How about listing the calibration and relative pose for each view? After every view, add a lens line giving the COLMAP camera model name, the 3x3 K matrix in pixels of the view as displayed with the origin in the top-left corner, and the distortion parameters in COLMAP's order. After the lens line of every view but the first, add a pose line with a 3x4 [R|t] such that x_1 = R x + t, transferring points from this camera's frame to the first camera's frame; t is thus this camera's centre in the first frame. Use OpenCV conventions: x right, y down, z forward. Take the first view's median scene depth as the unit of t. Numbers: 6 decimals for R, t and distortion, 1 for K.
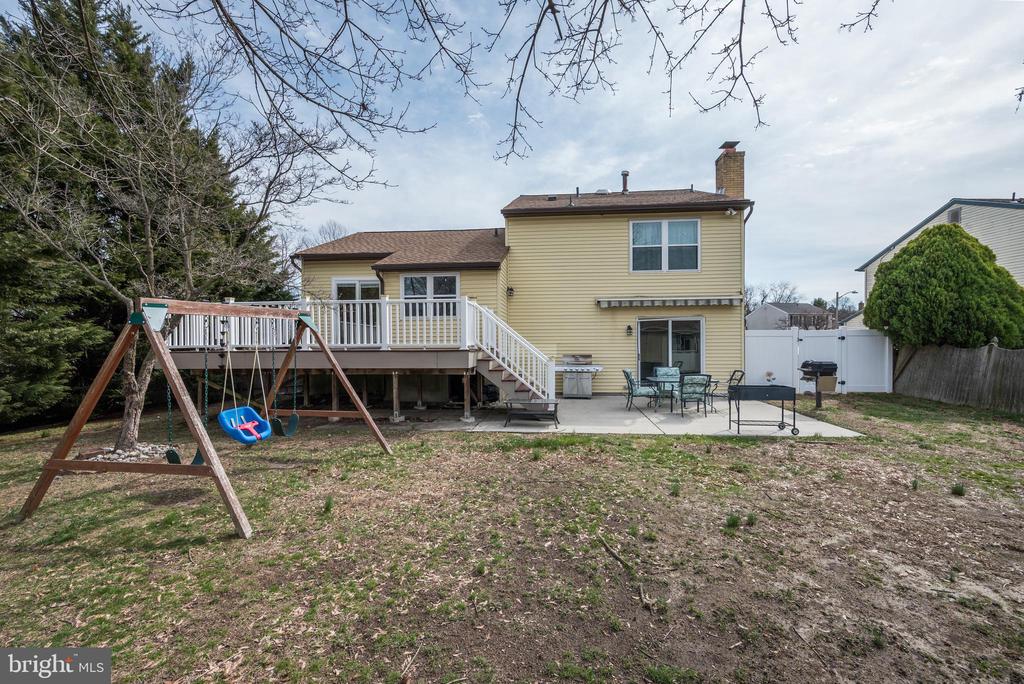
lens RADIAL K [[411.6, 0, 512.0], [0, 411.6, 342.0], [0, 0, 1]] dist [0.000580, 0.000025]
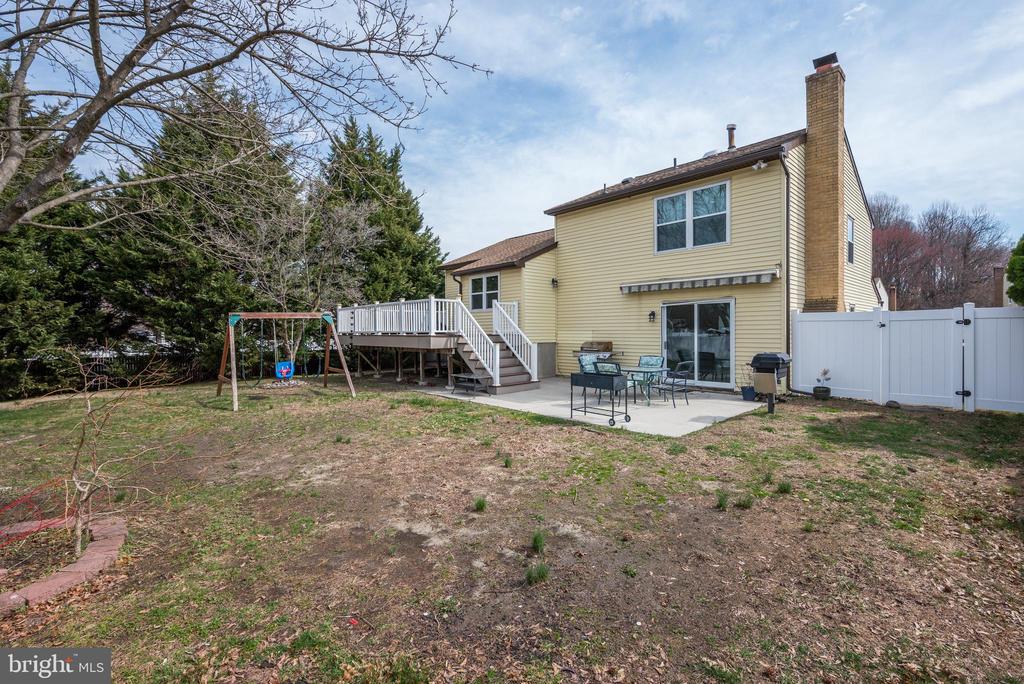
lens RADIAL K [[446.9, 0, 513.8], [0, 446.9, 322.0], [0, 0, 1]] dist [-0.000618, -0.000009]
pose [[0.749075, -0.012220, -0.662372, 0.725520], [0.005778, 0.999912, -0.011913, -0.004840], [0.662459, 0.005097, 0.749080, 0.034521]]
